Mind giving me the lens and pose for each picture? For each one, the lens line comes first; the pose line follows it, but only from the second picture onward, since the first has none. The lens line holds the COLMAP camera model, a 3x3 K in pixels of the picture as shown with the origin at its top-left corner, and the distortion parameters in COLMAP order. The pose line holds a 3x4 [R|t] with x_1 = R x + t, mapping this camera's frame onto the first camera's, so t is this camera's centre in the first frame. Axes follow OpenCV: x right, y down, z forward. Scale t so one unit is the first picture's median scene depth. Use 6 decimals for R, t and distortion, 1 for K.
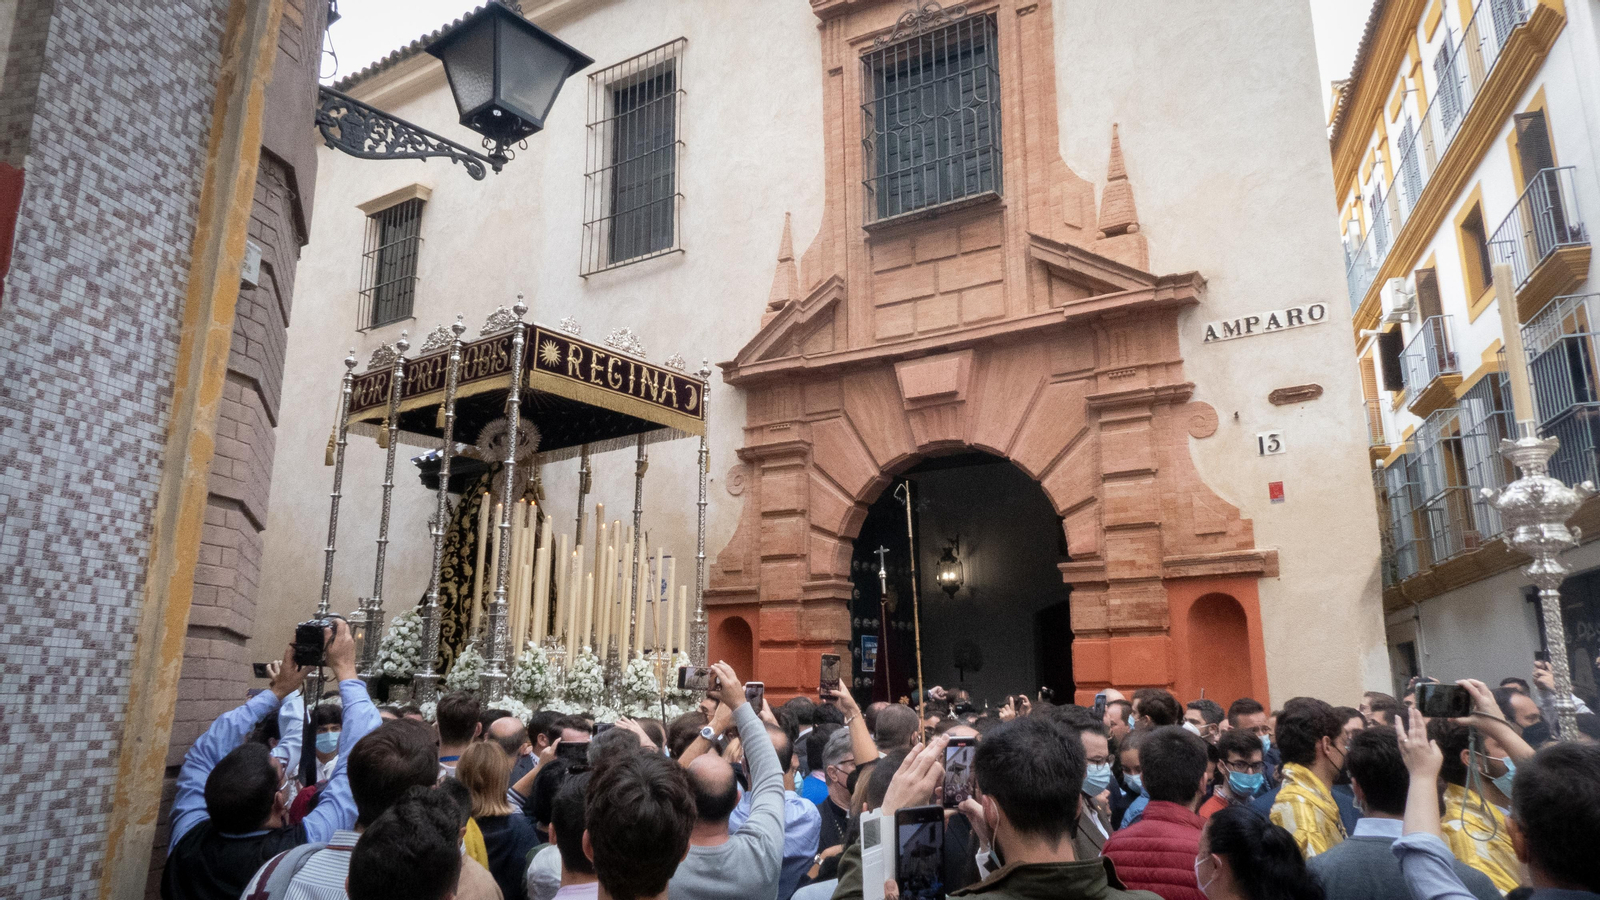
lens RADIAL K [[1080.0, 0, 798.2], [0, 1080.0, 423.9], [0, 0, 1]] dist [-0.004832, -0.000778]
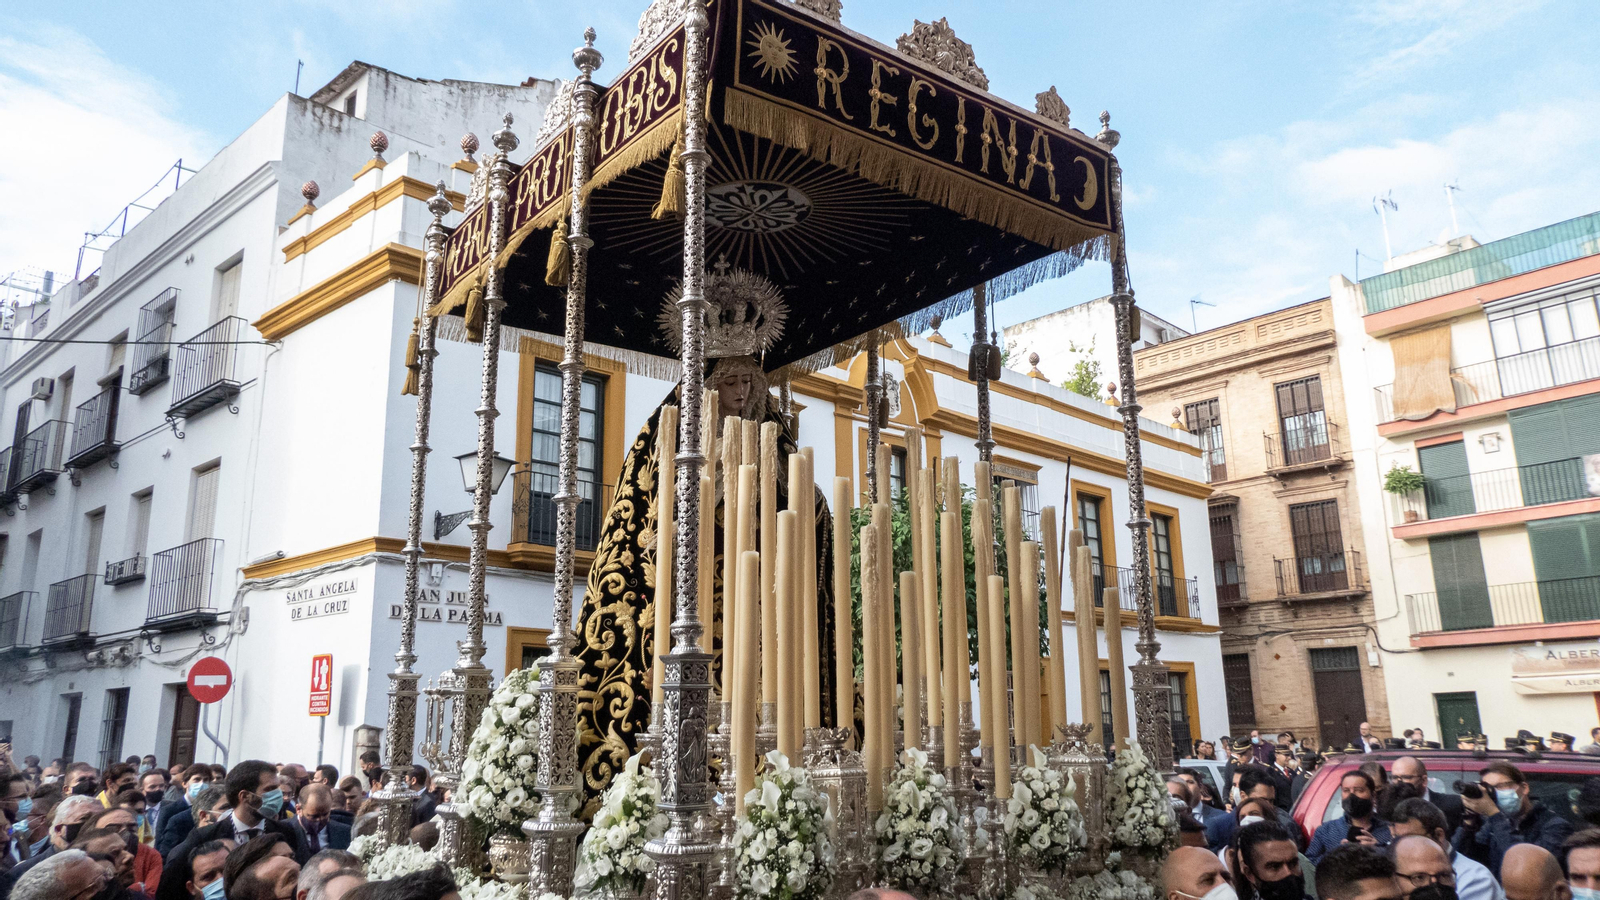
lens RADIAL K [[1126.4, 0, 829.2], [0, 1126.4, 424.4], [0, 0, 1]] dist [-0.003475, -0.000573]
pose [[0.969986, -0.079892, -0.229660, -0.116739], [0.080424, 0.996736, -0.007059, 0.083228], [0.229474, -0.011623, 0.973245, 0.566081]]
